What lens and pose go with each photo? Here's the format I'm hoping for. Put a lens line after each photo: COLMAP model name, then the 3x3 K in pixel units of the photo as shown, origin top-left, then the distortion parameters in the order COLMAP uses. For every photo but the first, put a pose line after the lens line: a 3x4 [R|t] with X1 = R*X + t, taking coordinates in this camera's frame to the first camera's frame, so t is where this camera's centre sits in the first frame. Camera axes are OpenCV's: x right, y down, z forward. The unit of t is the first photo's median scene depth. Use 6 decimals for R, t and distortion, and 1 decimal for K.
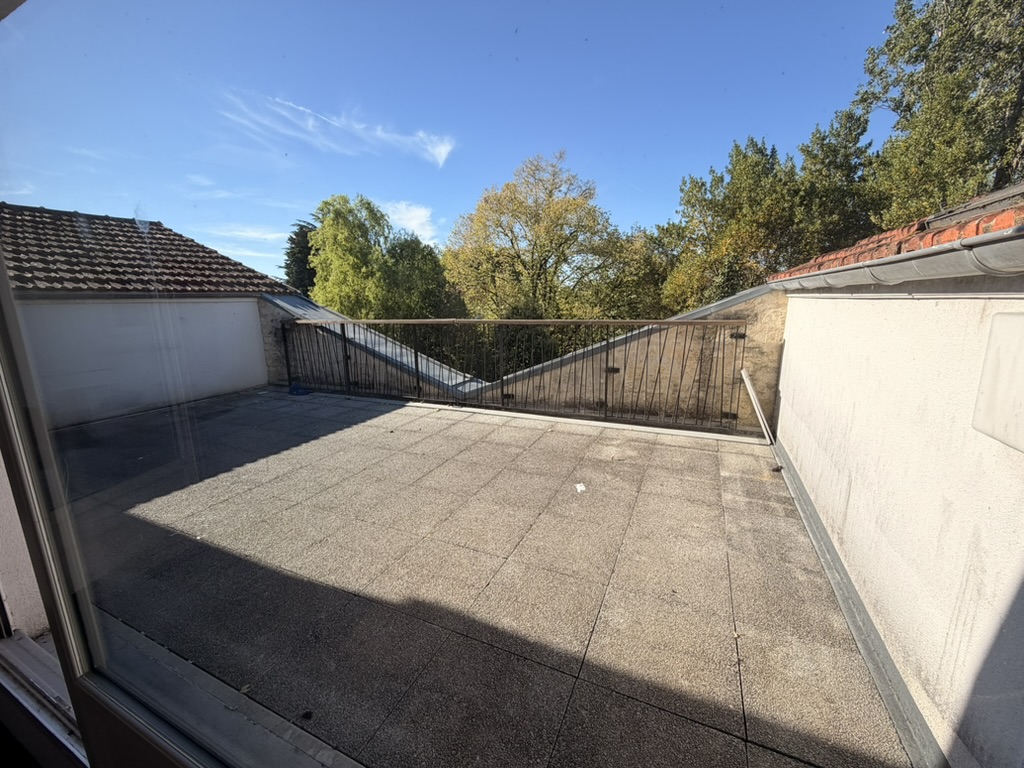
lens RADIAL K [[410.5, 0, 511.7], [0, 410.5, 384.4], [0, 0, 1]] dist [0.001950, 0.000094]
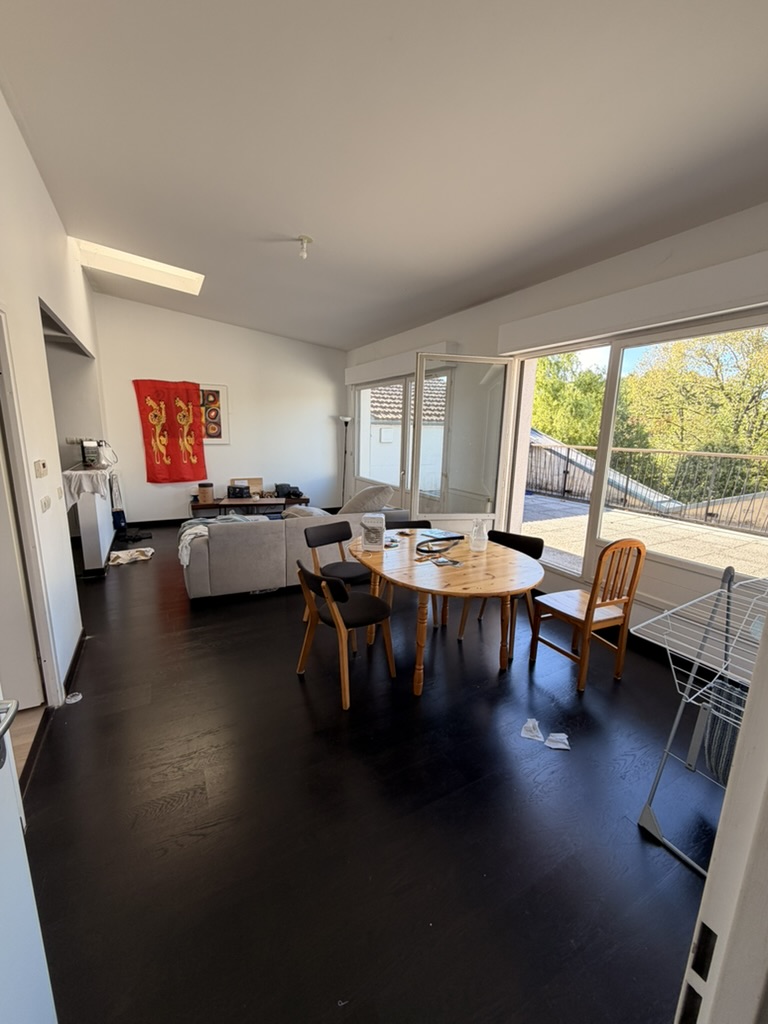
lens RADIAL K [[410.5, 0, 385.4], [0, 410.5, 513.8], [0, 0, 1]] dist [0.001950, 0.000094]
pose [[0.809914, 0.160241, -0.564235, -0.089553], [-0.156227, 0.986143, 0.055810, 0.091491], [0.565360, 0.042948, 0.823725, -0.490745]]
